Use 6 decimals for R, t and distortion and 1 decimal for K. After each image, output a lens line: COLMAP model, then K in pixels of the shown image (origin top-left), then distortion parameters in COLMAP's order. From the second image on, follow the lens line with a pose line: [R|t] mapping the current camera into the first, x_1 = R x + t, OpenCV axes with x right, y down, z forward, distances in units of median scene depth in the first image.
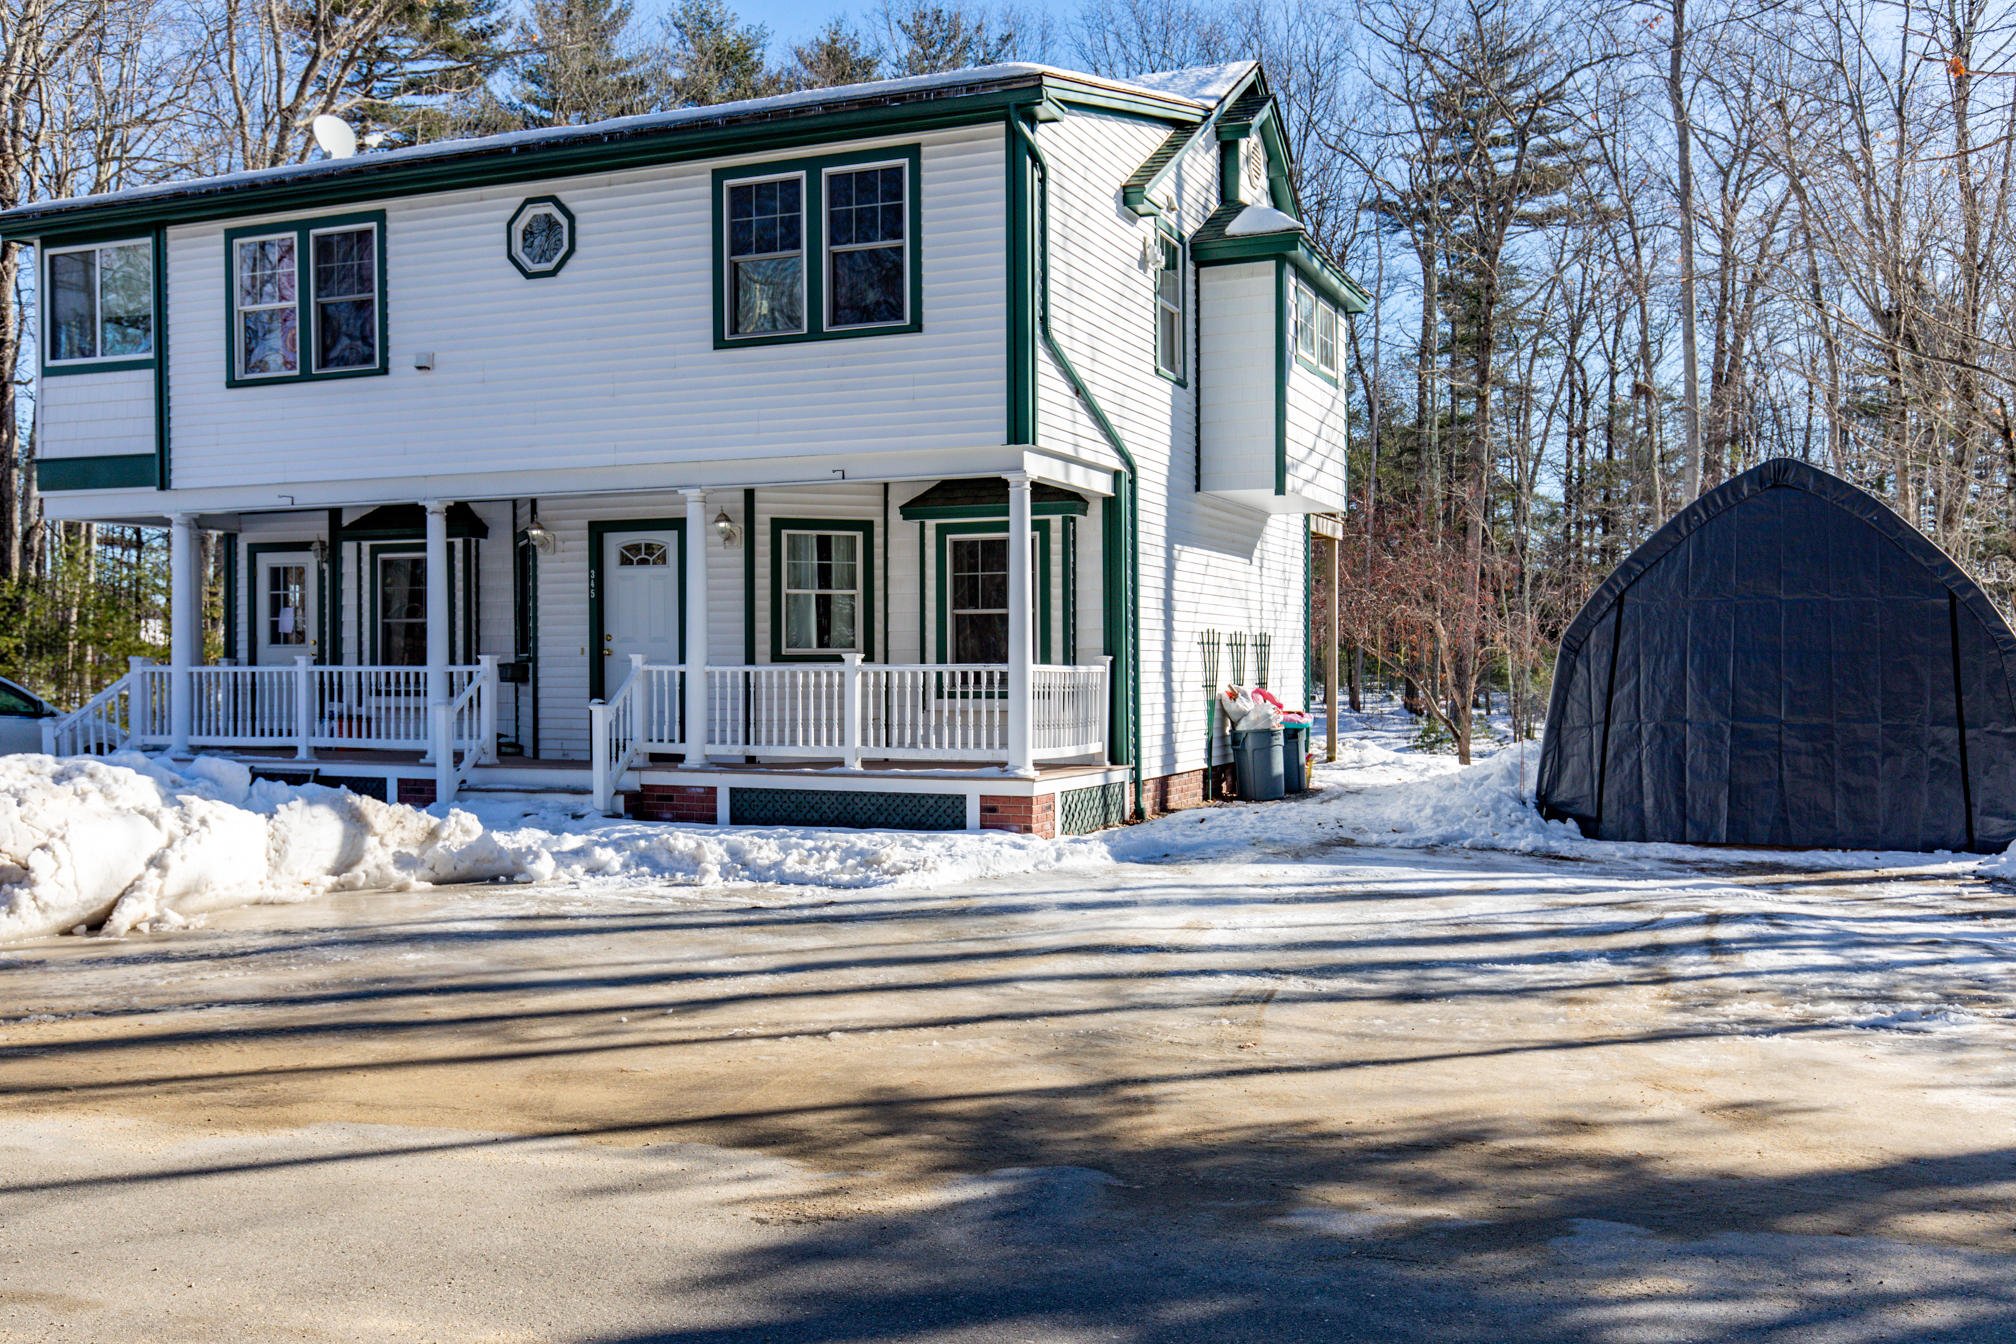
lens RADIAL K [[1767.9, 0, 1008.0], [0, 1767.9, 672.0], [0, 0, 1]] dist [0.004678, 0.010986]
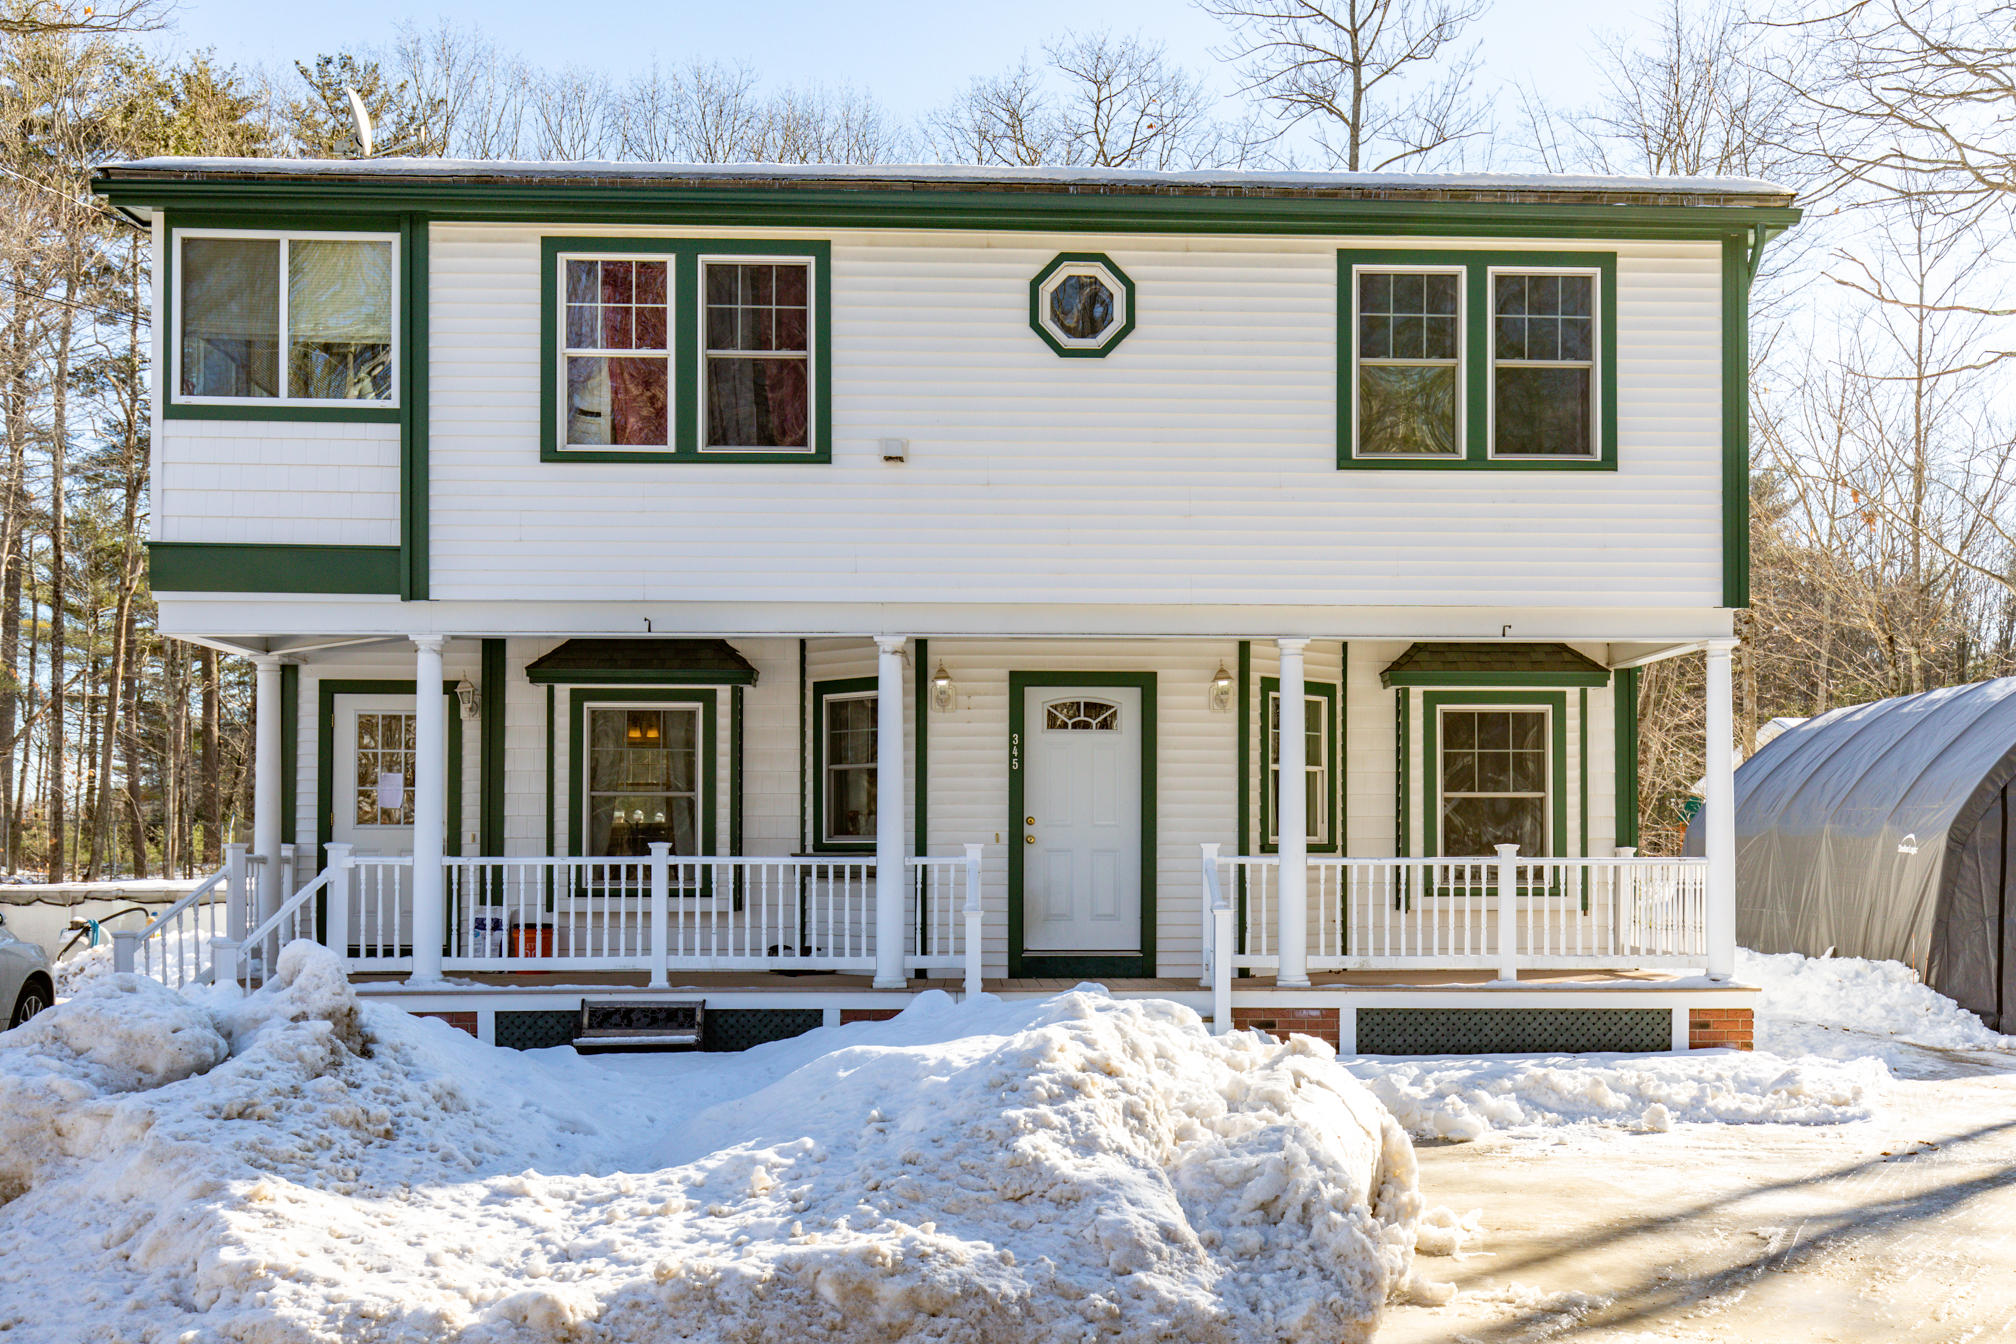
lens RADIAL K [[1908.7, 0, 1007.5], [0, 1908.7, 795.6], [0, 0, 1]] dist [0.012272, -0.002098]
pose [[0.908759, 0.016056, 0.417013, -0.598171], [-0.000739, 0.999320, -0.036865, 0.000258], [-0.417321, 0.033194, 0.908153, 0.242522]]
